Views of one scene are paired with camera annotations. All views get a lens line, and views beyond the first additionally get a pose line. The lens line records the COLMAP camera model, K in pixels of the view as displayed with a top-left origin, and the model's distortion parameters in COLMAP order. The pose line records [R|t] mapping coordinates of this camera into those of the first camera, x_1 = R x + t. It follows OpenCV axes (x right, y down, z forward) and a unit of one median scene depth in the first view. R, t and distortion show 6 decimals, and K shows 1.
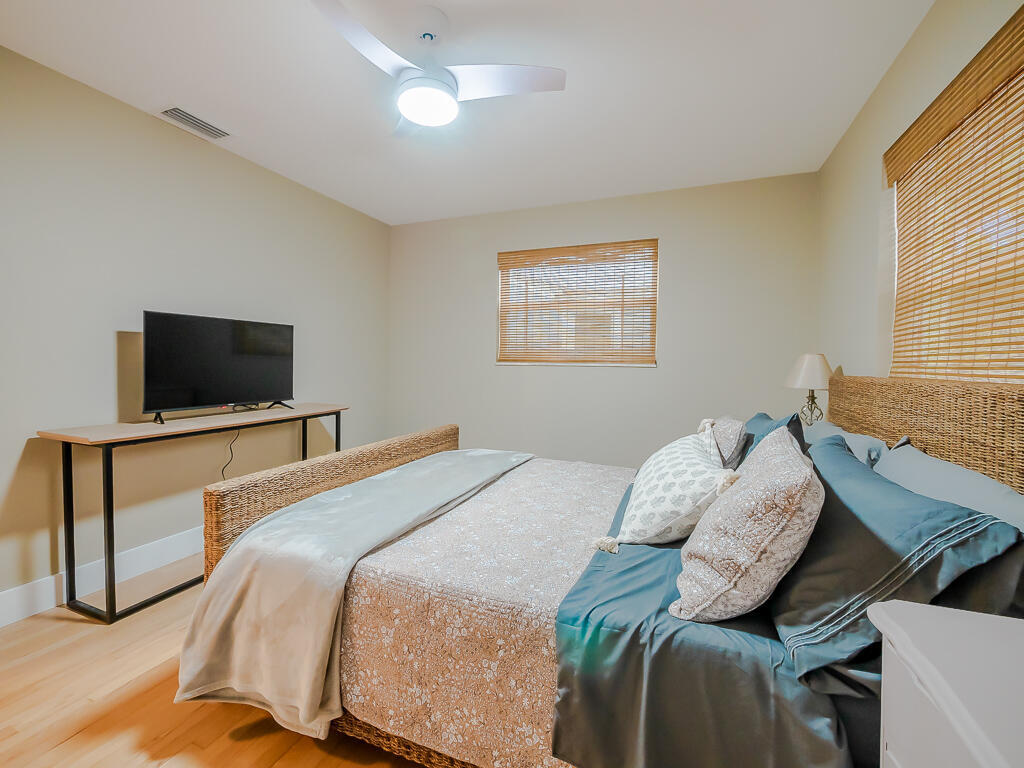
lens RADIAL K [[436.7, 0, 506.0], [0, 436.7, 378.5], [0, 0, 1]] dist [-0.000852, -0.000102]
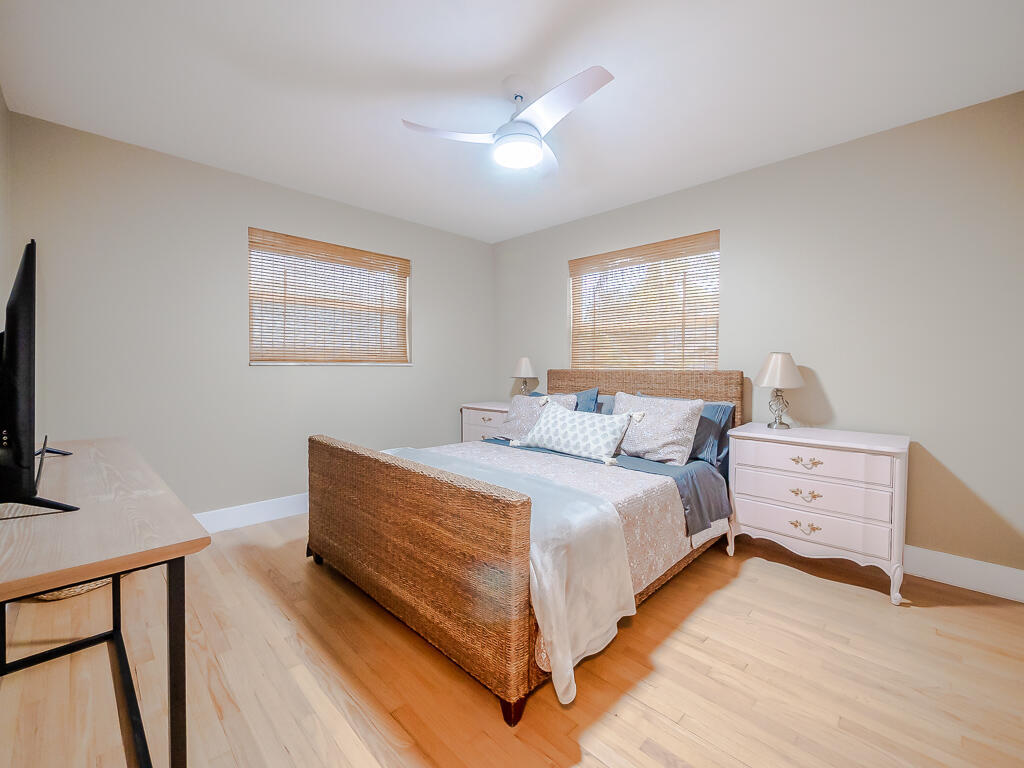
lens RADIAL K [[436.7, 0, 506.0], [0, 436.7, 378.5], [0, 0, 1]] dist [-0.000852, -0.000102]
pose [[0.374930, -0.046123, 0.925905, -0.656356], [0.034624, 0.998761, 0.035731, -0.022517], [-0.926406, 0.018662, 0.376063, 0.283716]]
